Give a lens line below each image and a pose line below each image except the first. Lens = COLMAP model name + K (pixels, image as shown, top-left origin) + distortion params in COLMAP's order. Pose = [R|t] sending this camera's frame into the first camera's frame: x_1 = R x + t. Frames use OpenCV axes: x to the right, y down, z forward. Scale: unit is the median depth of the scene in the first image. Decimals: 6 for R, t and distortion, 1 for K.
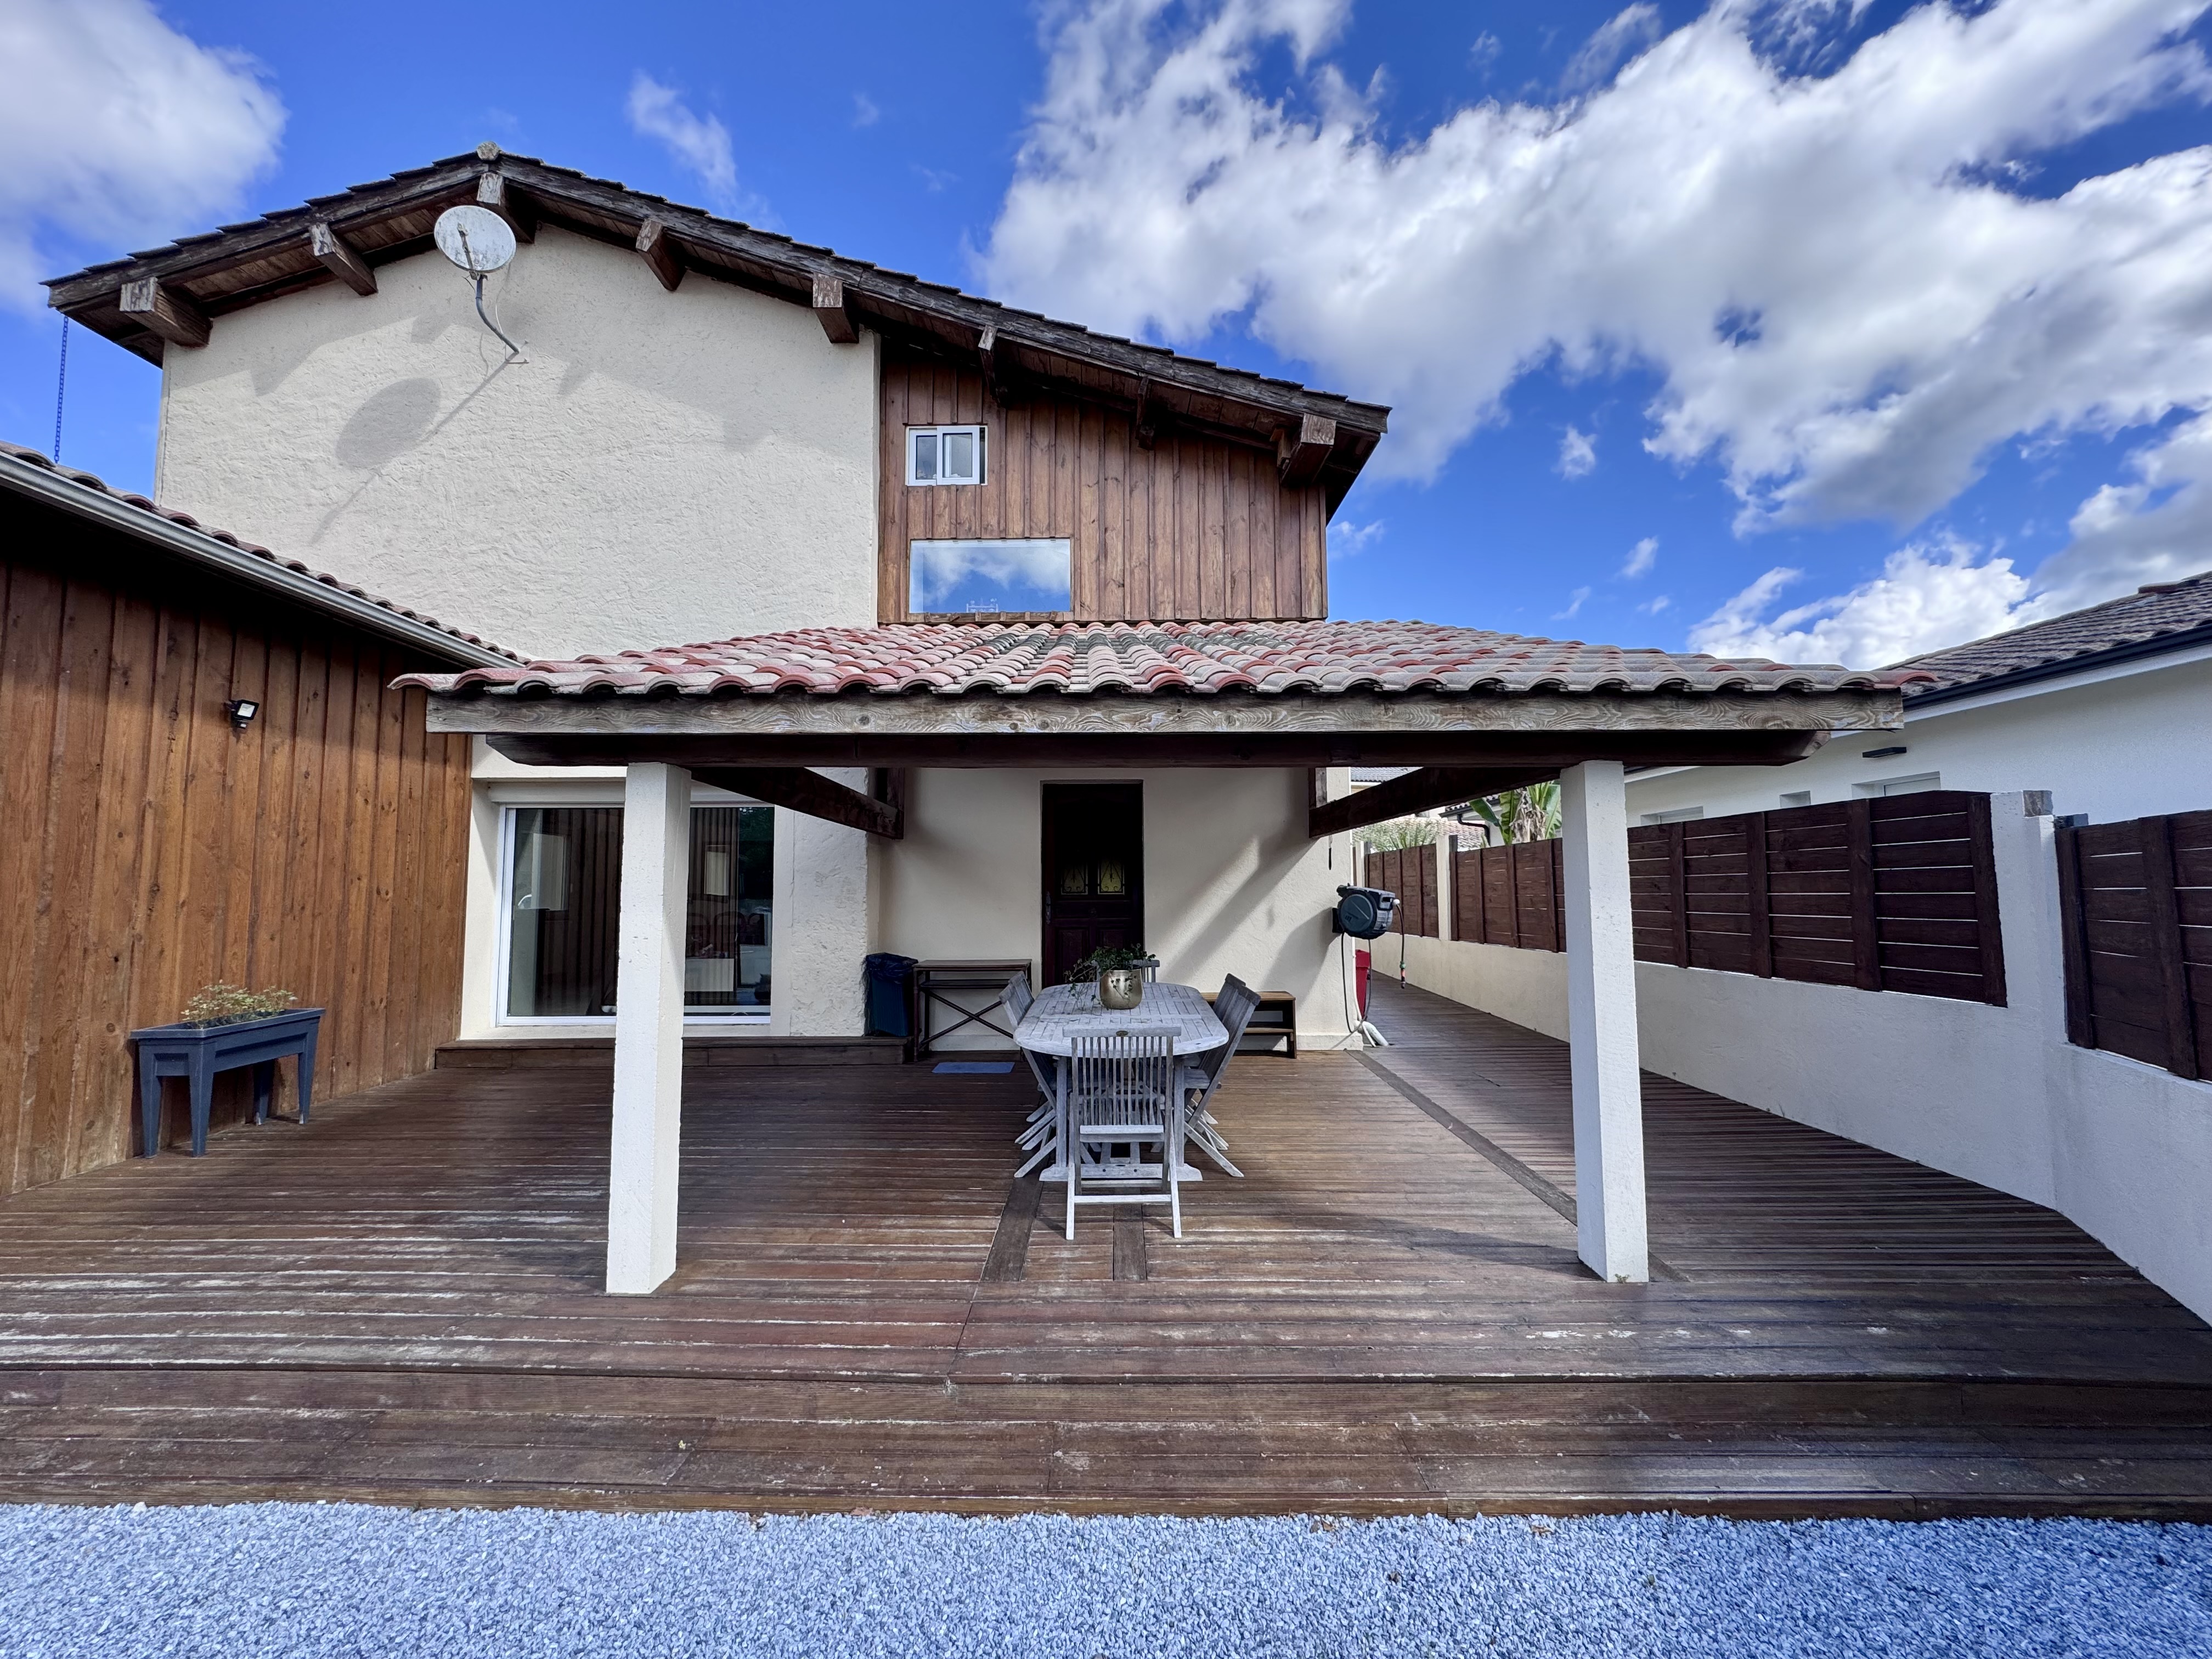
lens RADIAL K [[886.2, 0, 1106.0], [0, 886.2, 829.5], [0, 0, 1]] dist [-0.001571, 0.000036]
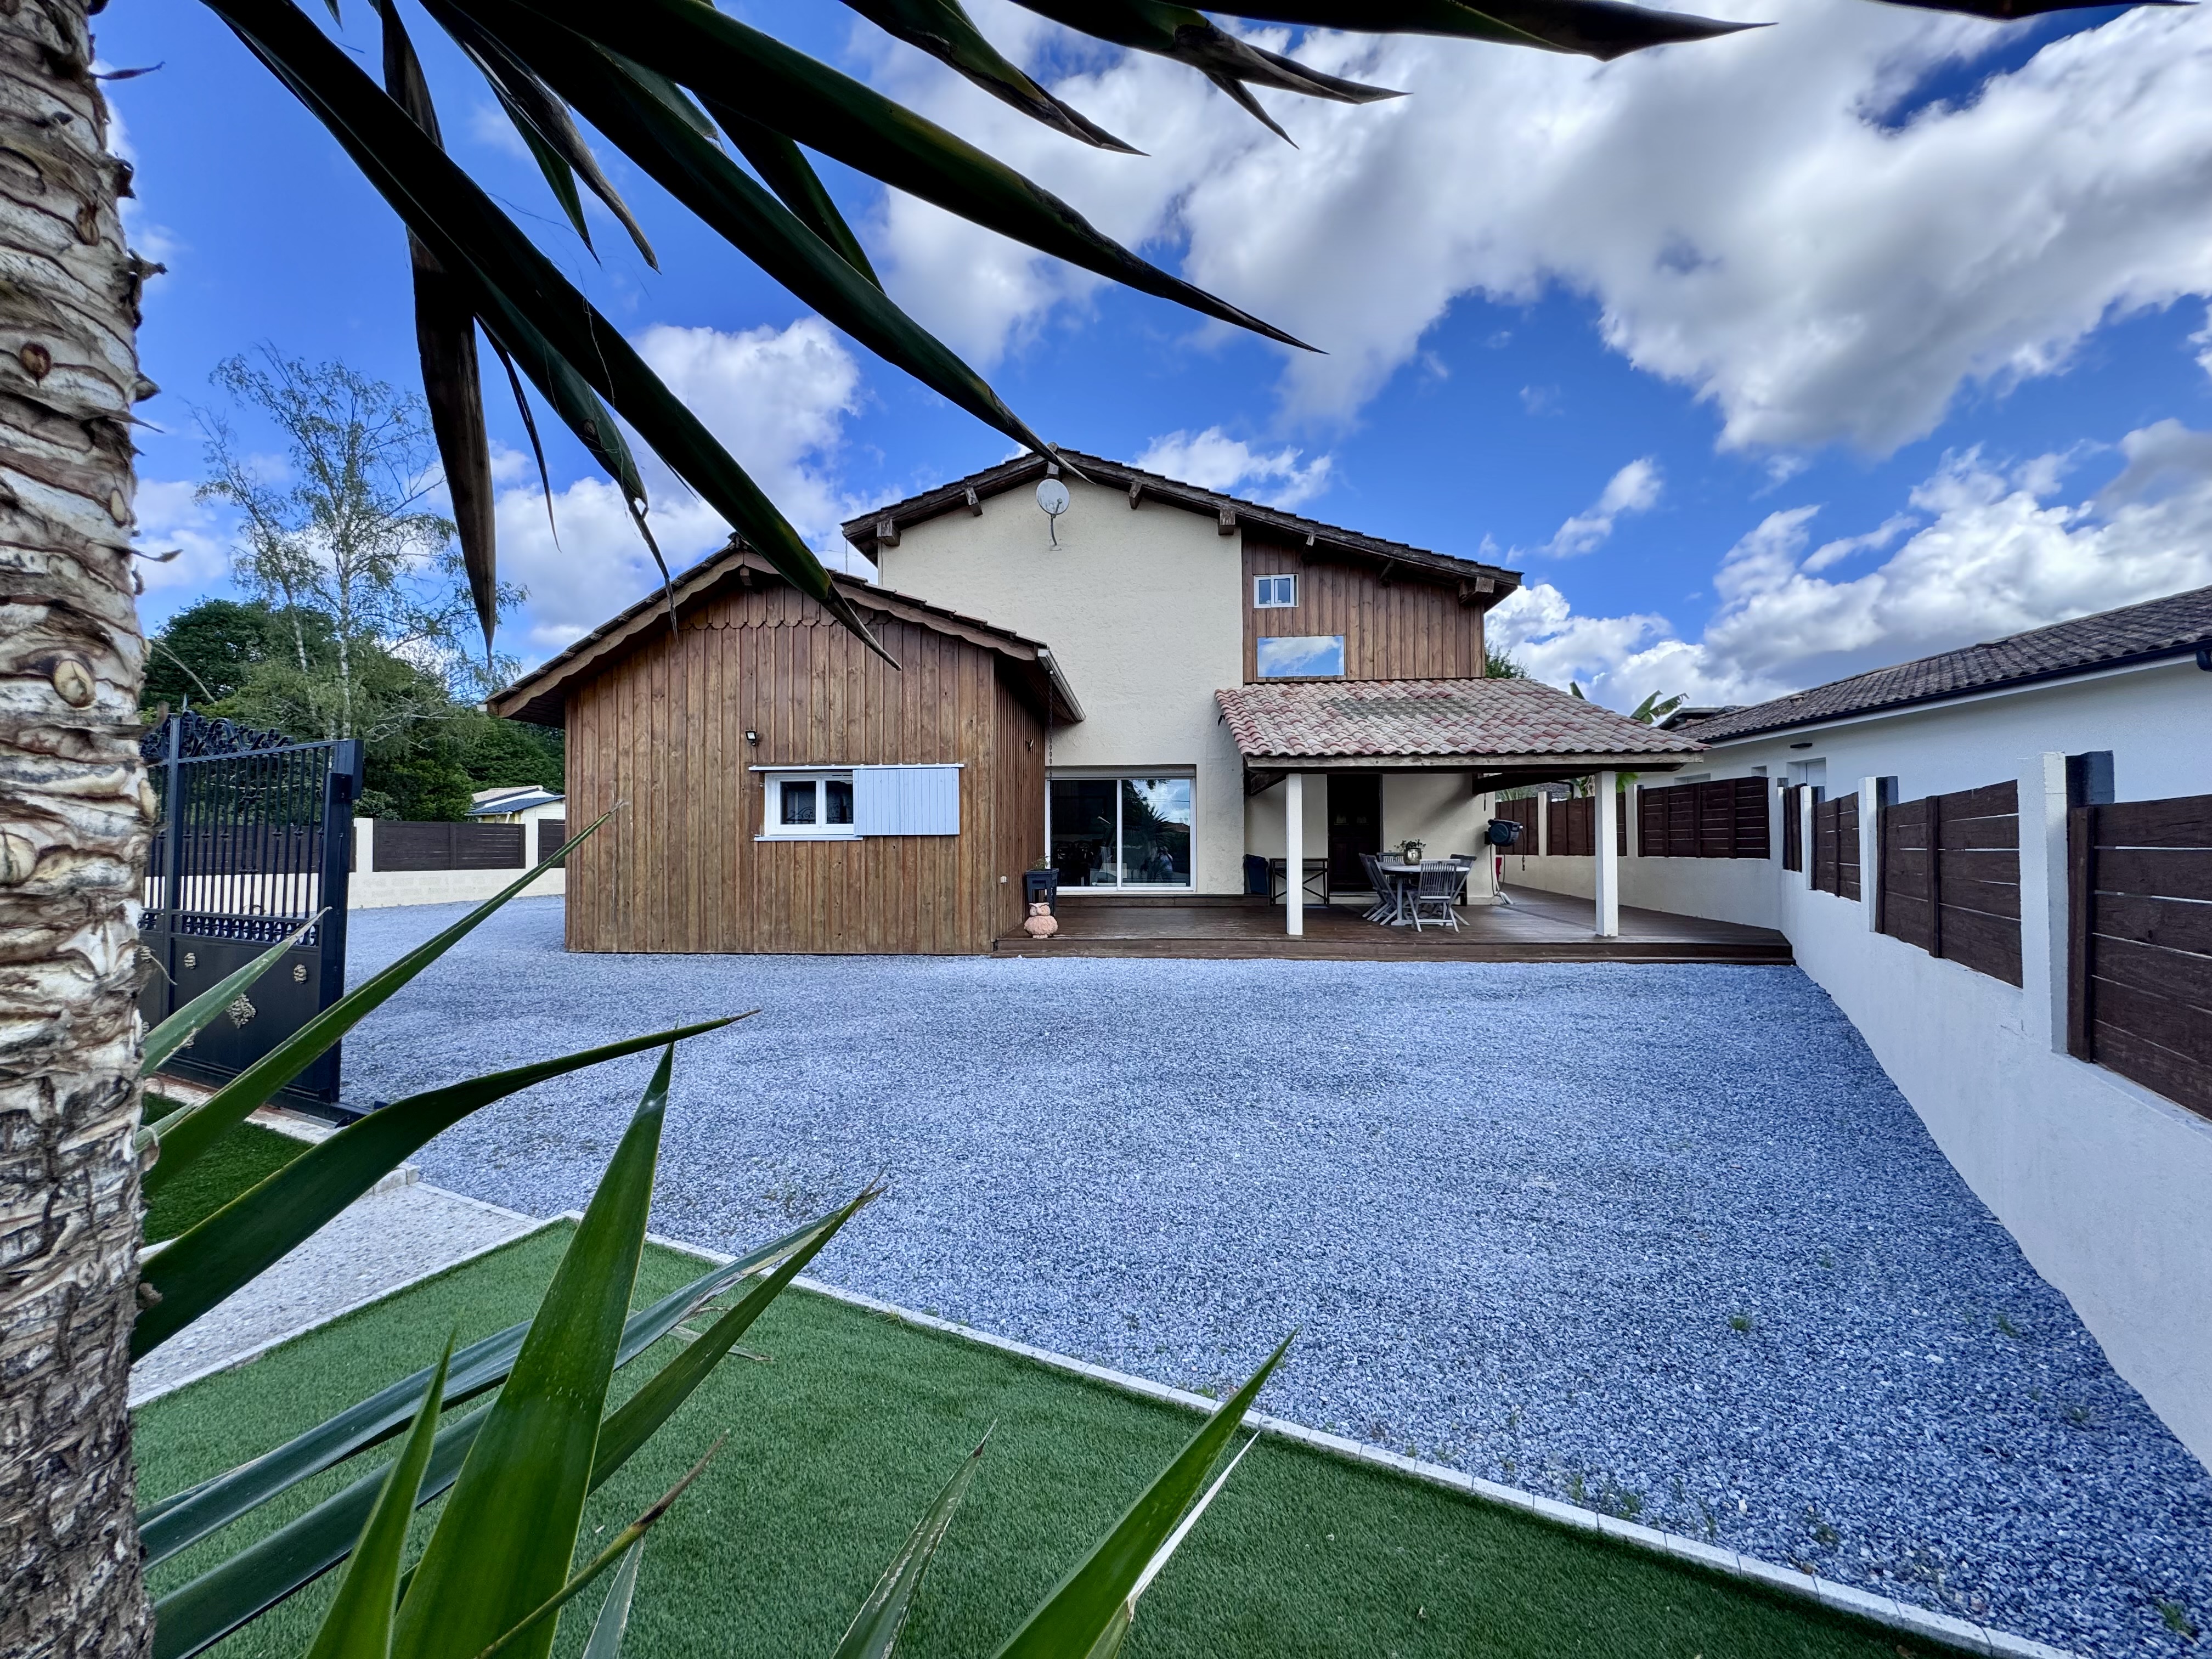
lens RADIAL K [[889.1, 0, 1106.0], [0, 889.1, 829.5], [0, 0, 1]] dist [0.000721, -0.000008]
pose [[0.996968, -0.000323, -0.077809, -0.422901], [0.004500, 0.998557, 0.053521, -0.022144], [0.077679, -0.053709, 0.995531, -1.001827]]
